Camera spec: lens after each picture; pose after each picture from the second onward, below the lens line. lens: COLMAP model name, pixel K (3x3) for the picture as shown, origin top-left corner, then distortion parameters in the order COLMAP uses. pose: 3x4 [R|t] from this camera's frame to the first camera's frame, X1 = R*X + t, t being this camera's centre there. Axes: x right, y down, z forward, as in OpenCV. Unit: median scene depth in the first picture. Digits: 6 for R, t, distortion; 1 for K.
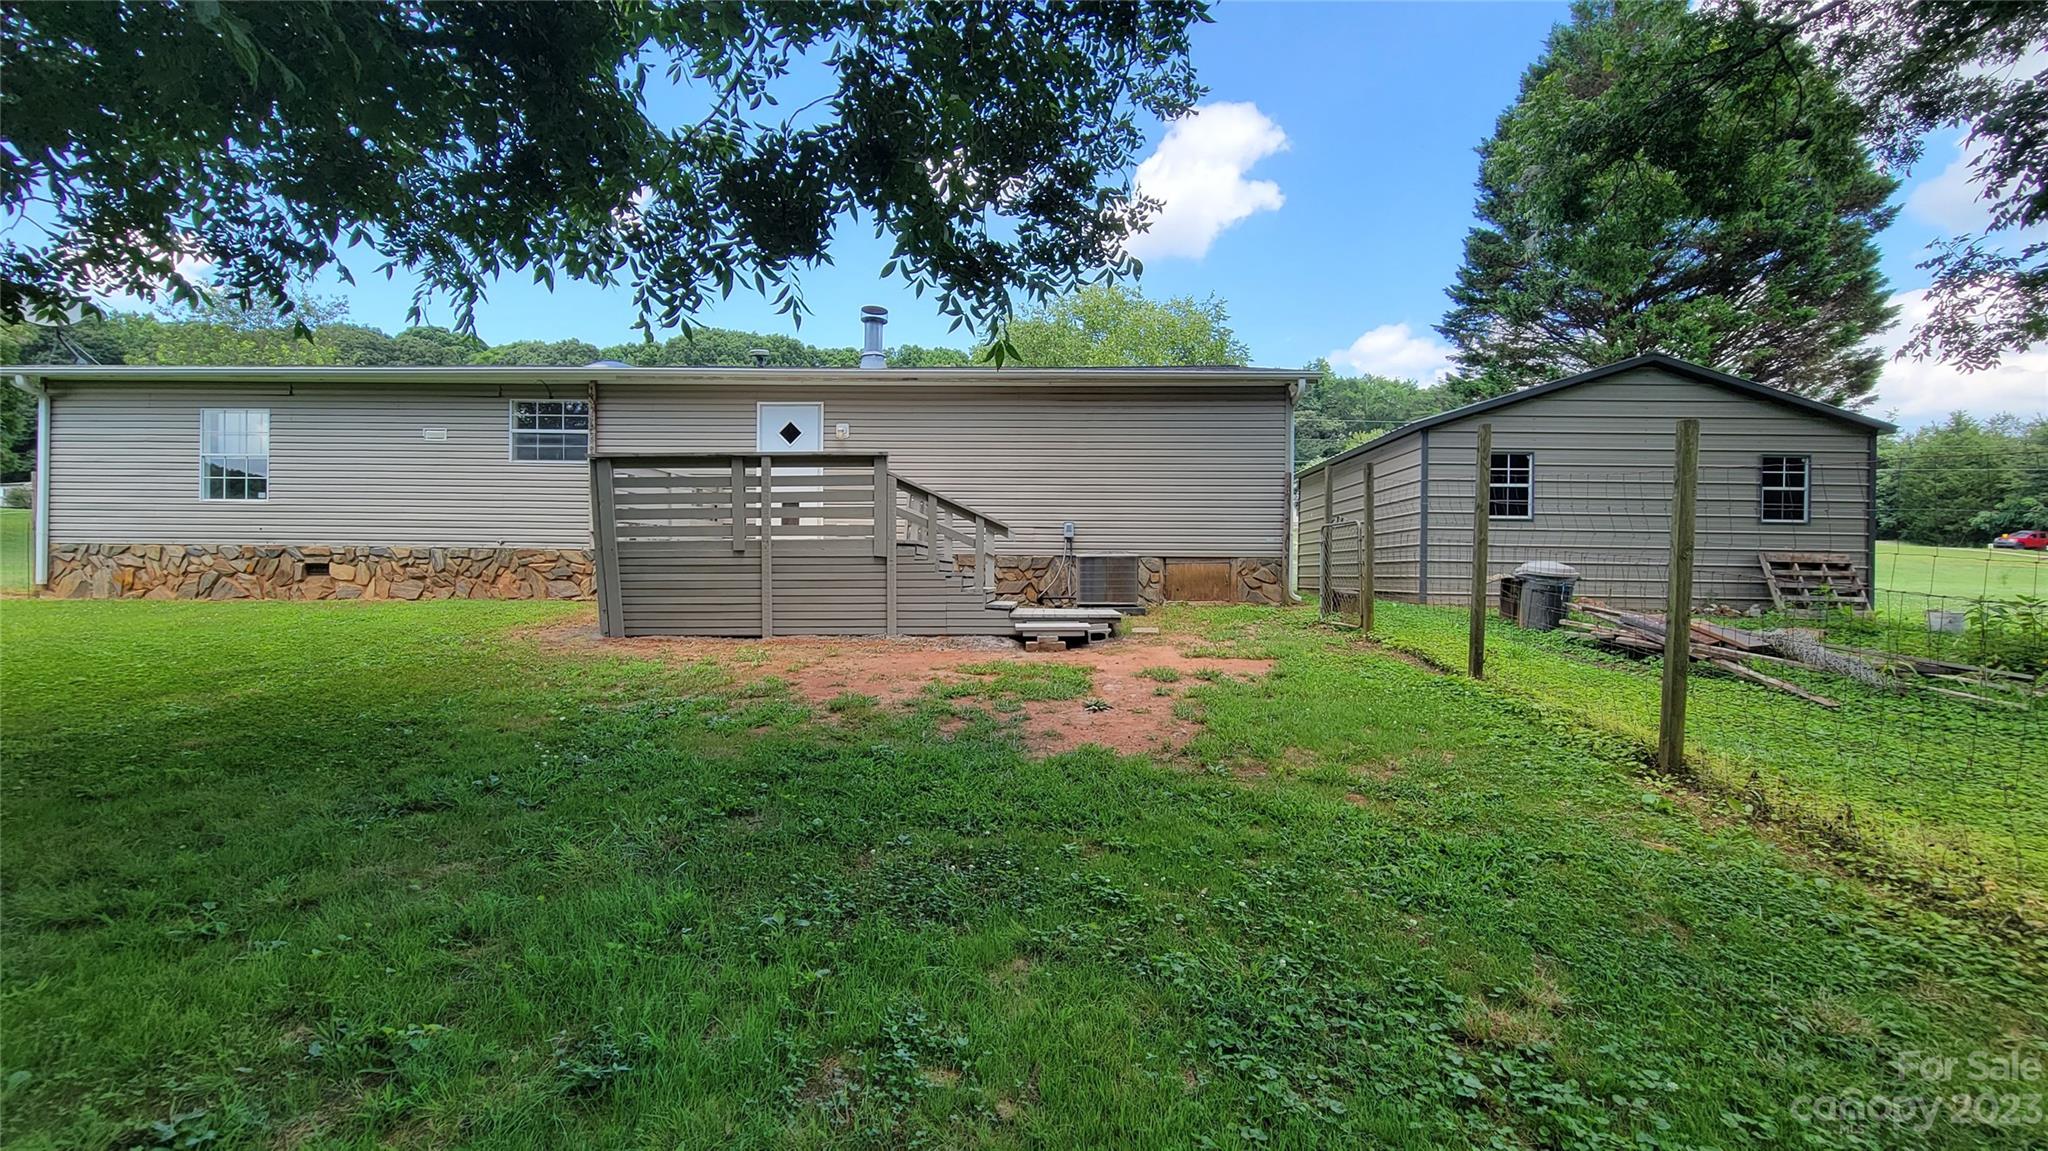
lens RADIAL K [[838.5, 0, 1024.1], [0, 838.5, 576.7], [0, 0, 1]] dist [0.001513, -0.001976]
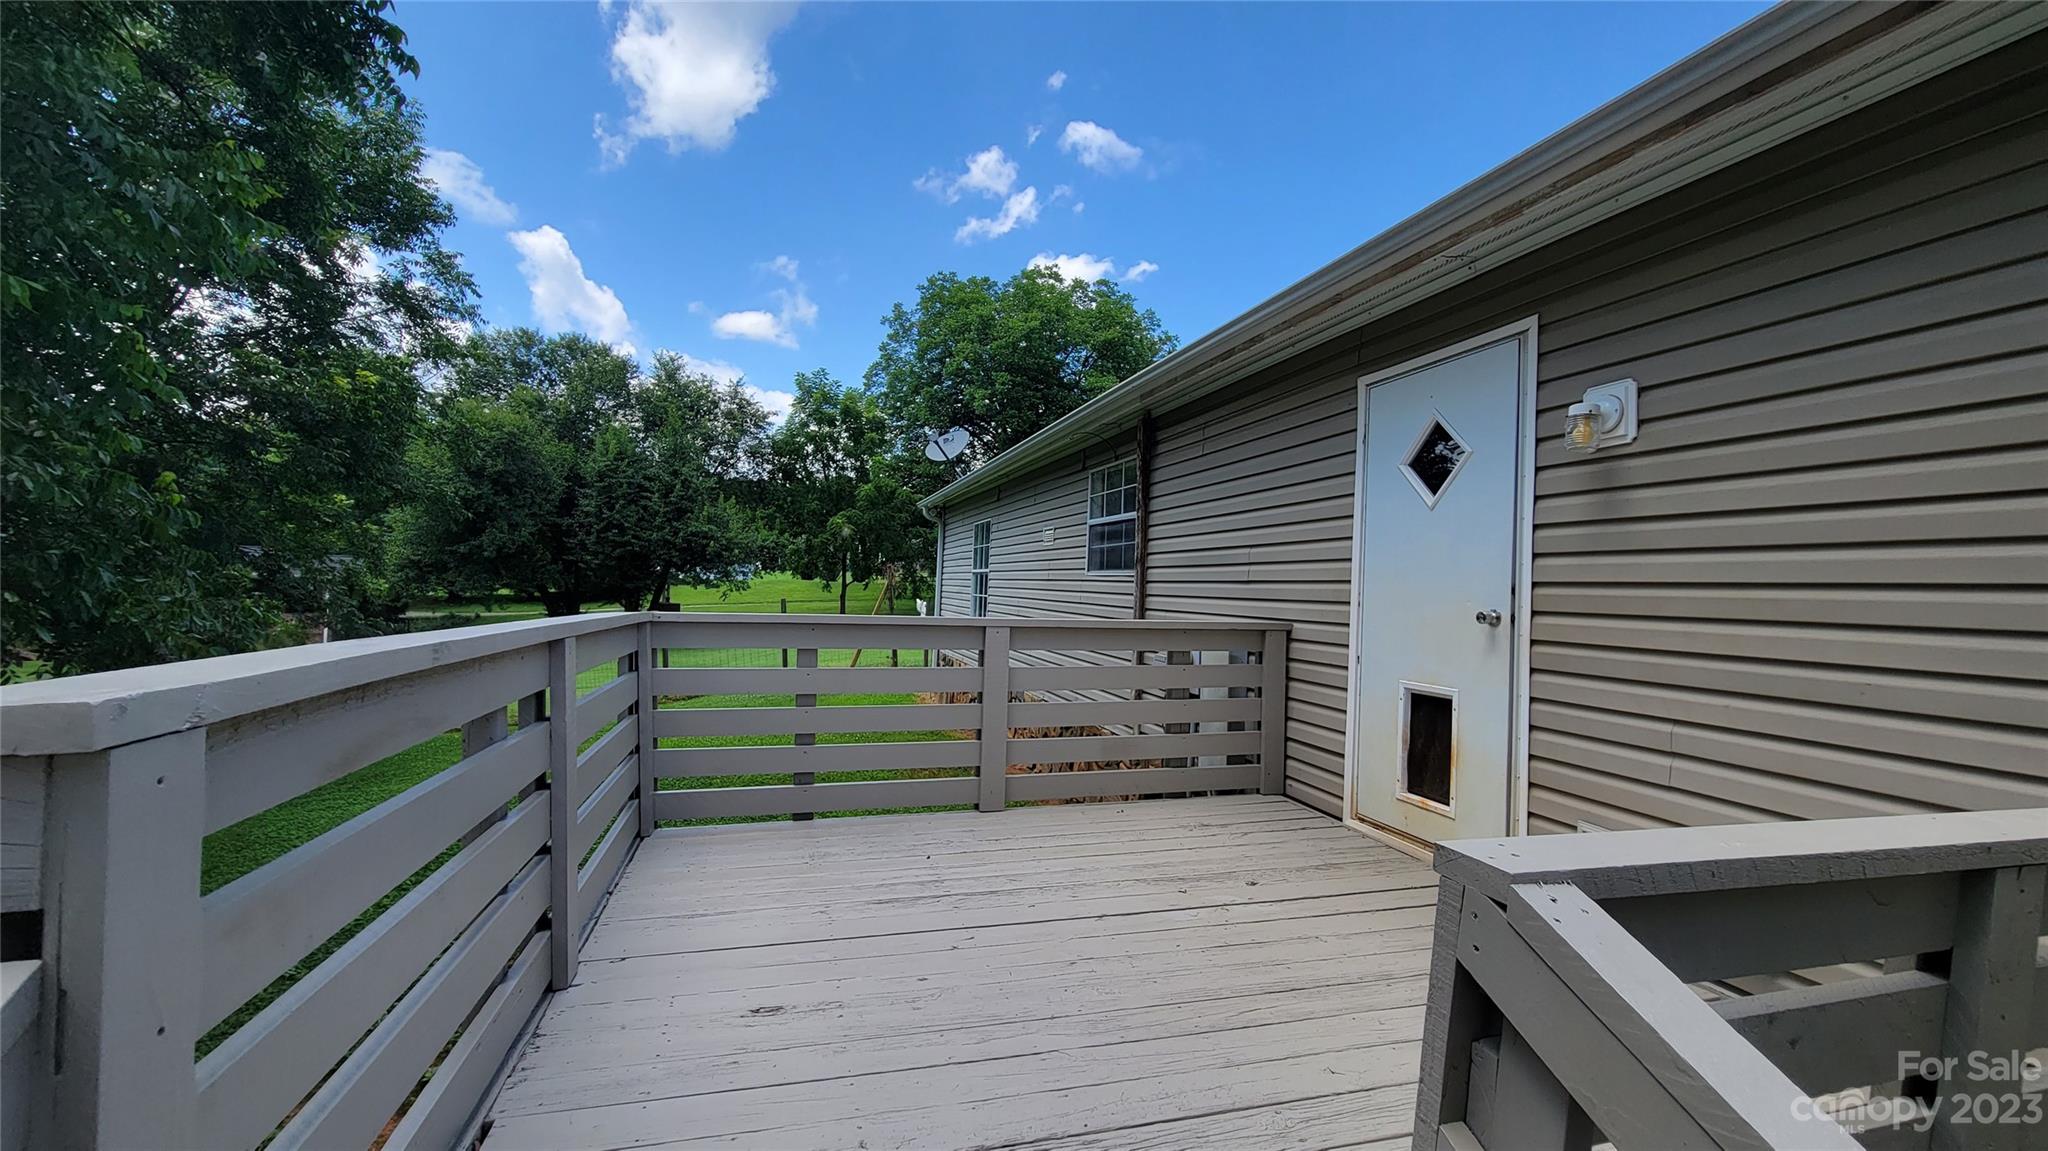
lens RADIAL K [[838.5, 0, 1021.9], [0, 838.5, 579.5], [0, 0, 1]] dist [0.001513, -0.001976]
pose [[0.305615, -0.010269, -0.952100, -0.061337], [-0.048045, 0.998502, -0.026191, -0.146016], [0.950942, 0.053748, 0.304664, 0.983765]]
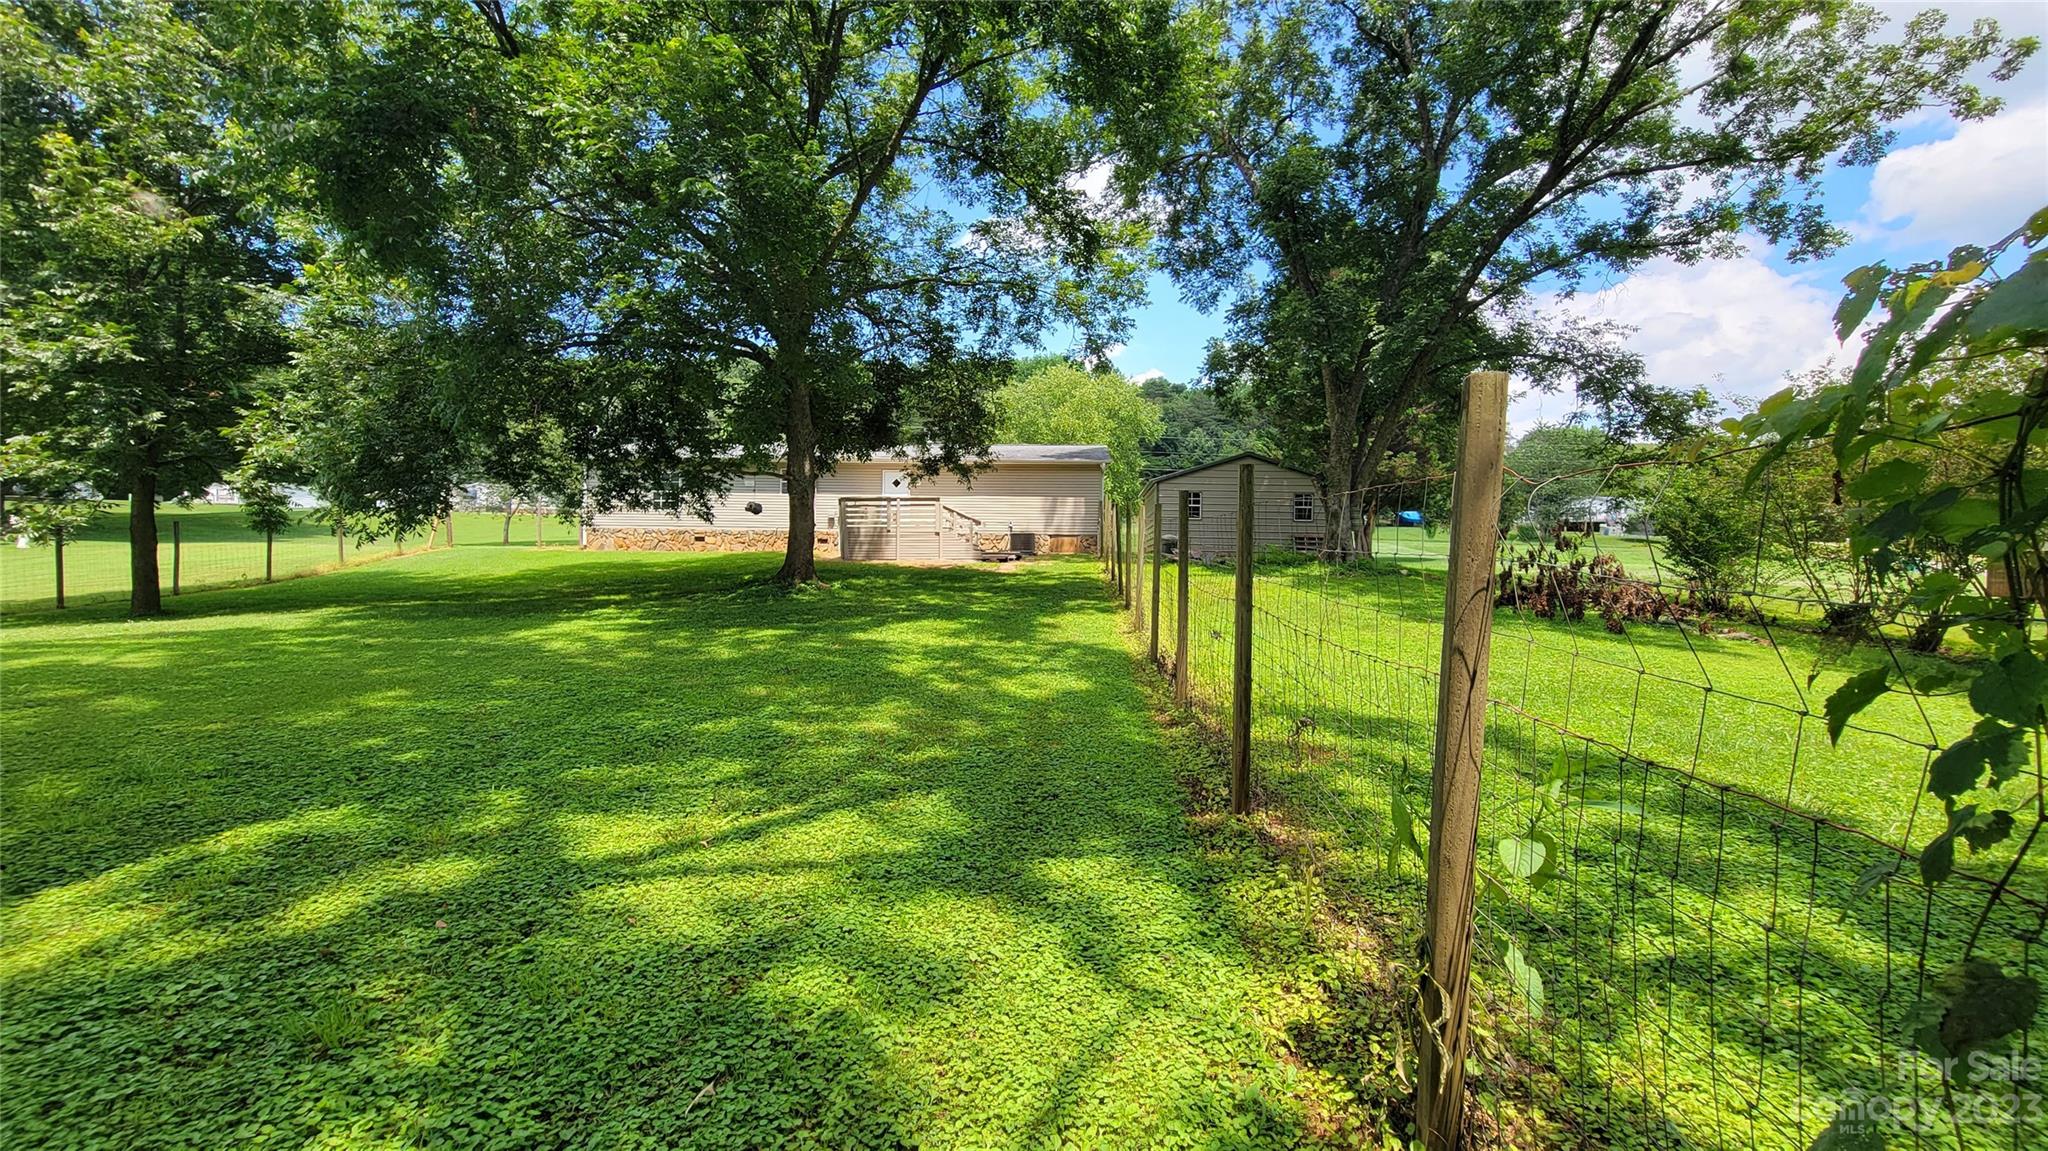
lens RADIAL K [[838.5, 0, 1025.1], [0, 838.5, 583.3], [0, 0, 1]] dist [0.001513, -0.001976]
pose [[0.999741, 0.004588, -0.022284, 0.186461], [-0.004242, 0.999870, 0.015541, 0.099860], [0.022352, -0.015443, 0.999631, -1.789894]]
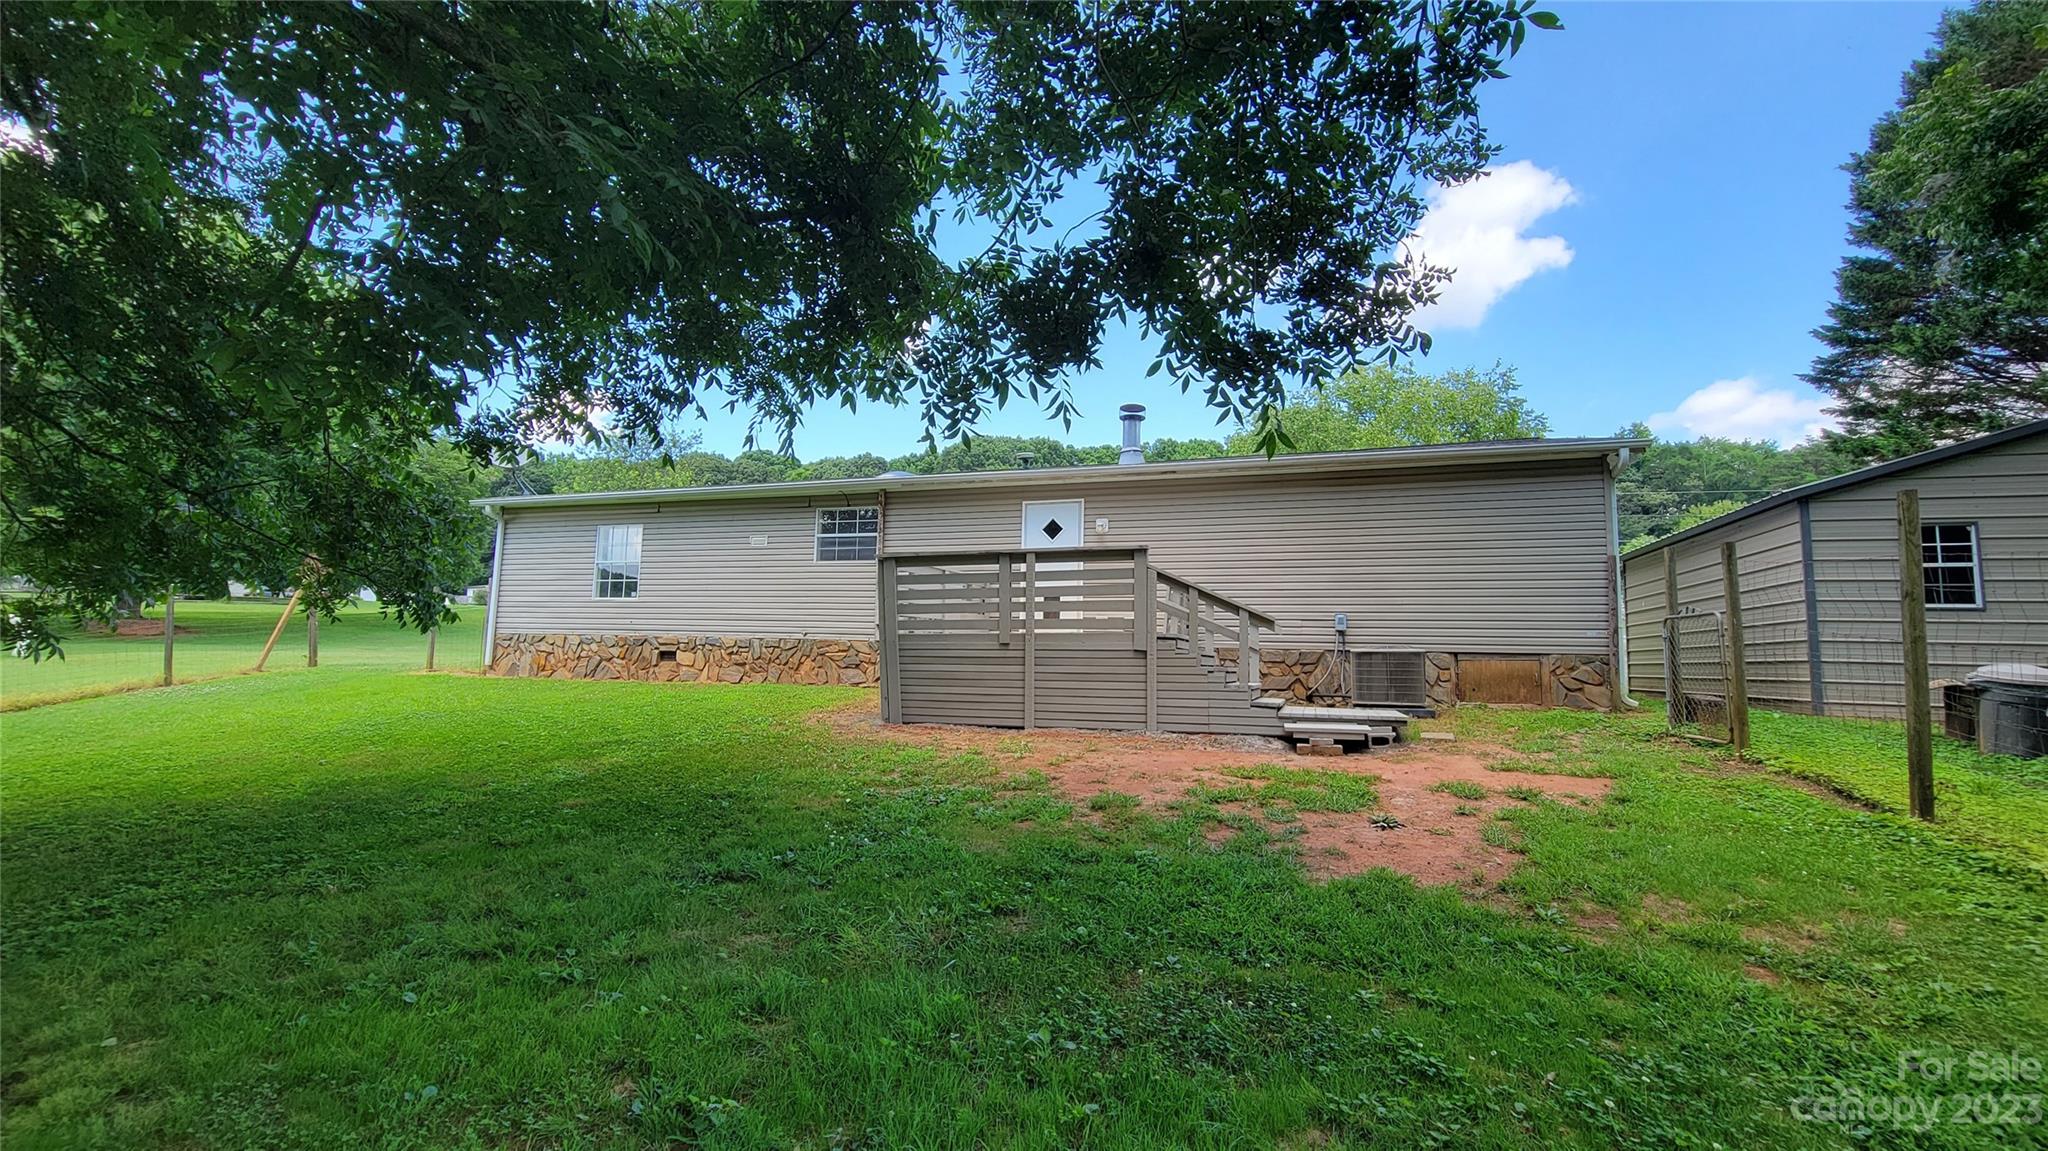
lens RADIAL K [[838.5, 0, 1023.5], [0, 838.5, 575.8], [0, 0, 1]] dist [0.001513, -0.001976]
pose [[0.954877, -0.017116, -0.296508, -0.007483], [-0.015219, 0.994207, -0.106403, -0.003598], [0.296611, 0.106114, 0.949085, 0.010096]]
